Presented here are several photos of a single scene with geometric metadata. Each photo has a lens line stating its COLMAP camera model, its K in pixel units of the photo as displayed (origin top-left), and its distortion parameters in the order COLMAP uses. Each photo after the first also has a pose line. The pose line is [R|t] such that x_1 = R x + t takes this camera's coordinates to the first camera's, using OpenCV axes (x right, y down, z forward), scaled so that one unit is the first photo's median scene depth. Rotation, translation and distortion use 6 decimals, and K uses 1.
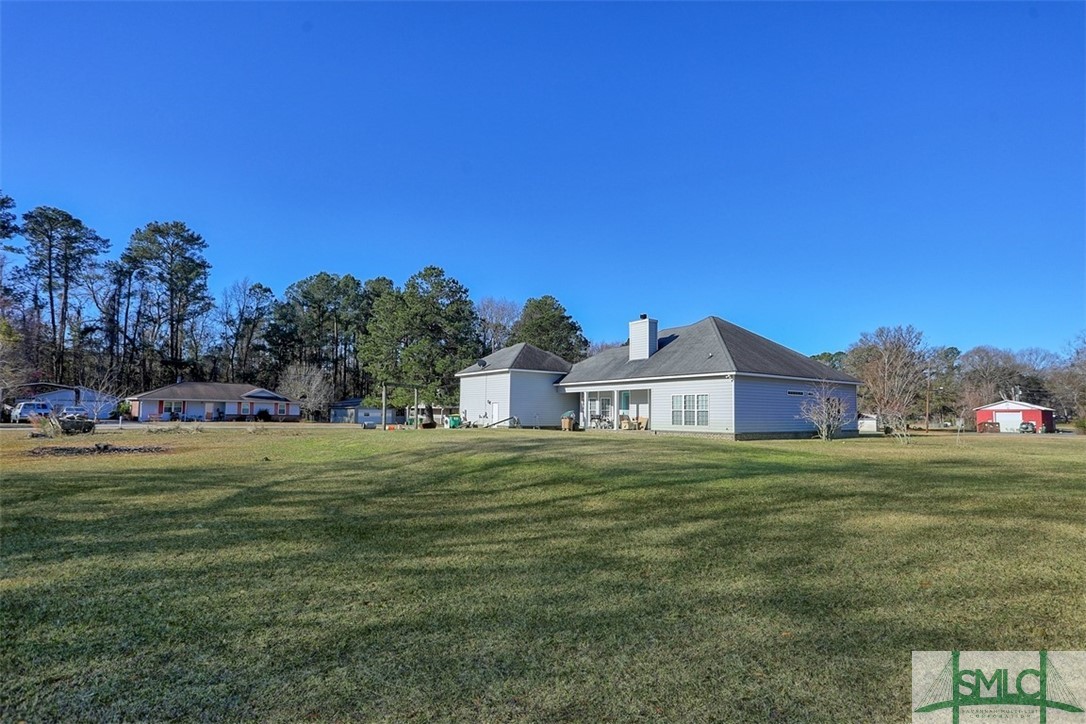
lens RADIAL K [[534.6, 0, 550.3], [0, 534.6, 365.4], [0, 0, 1]] dist [0.011967, -0.000568]
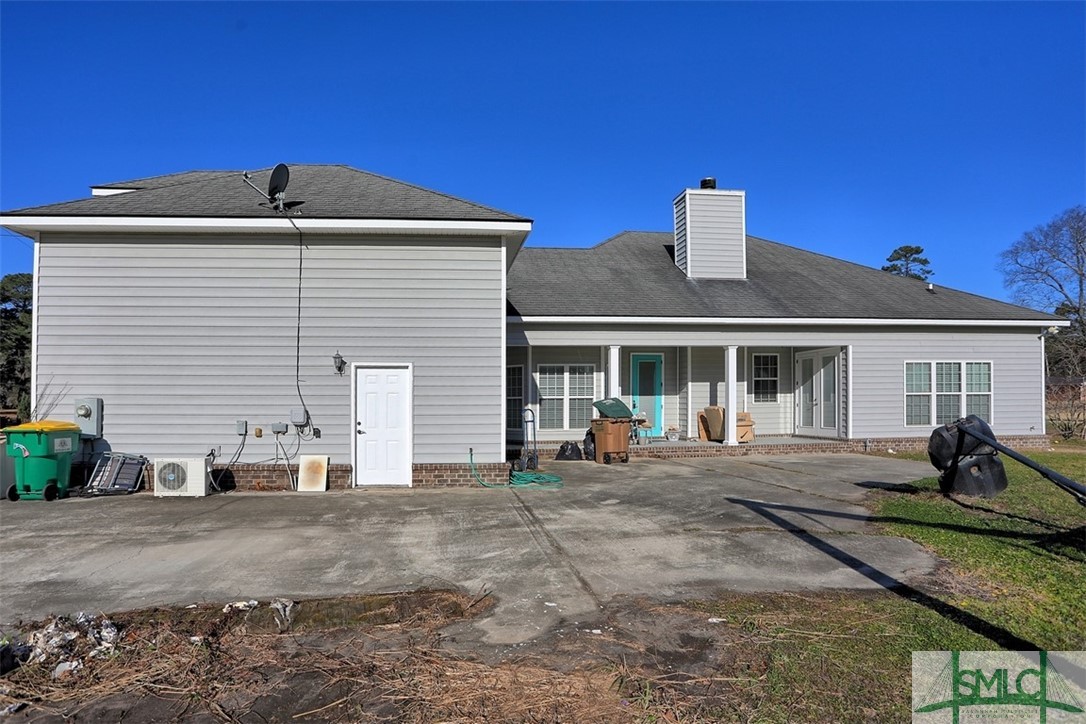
lens RADIAL K [[534.6, 0, 550.3], [0, 534.6, 365.4], [0, 0, 1]] dist [0.011967, -0.000568]
pose [[0.475220, 0.017020, 0.879703, -0.288878], [-0.070974, 0.997296, 0.019046, 0.062235], [-0.877000, -0.071487, 0.475143, 0.914179]]
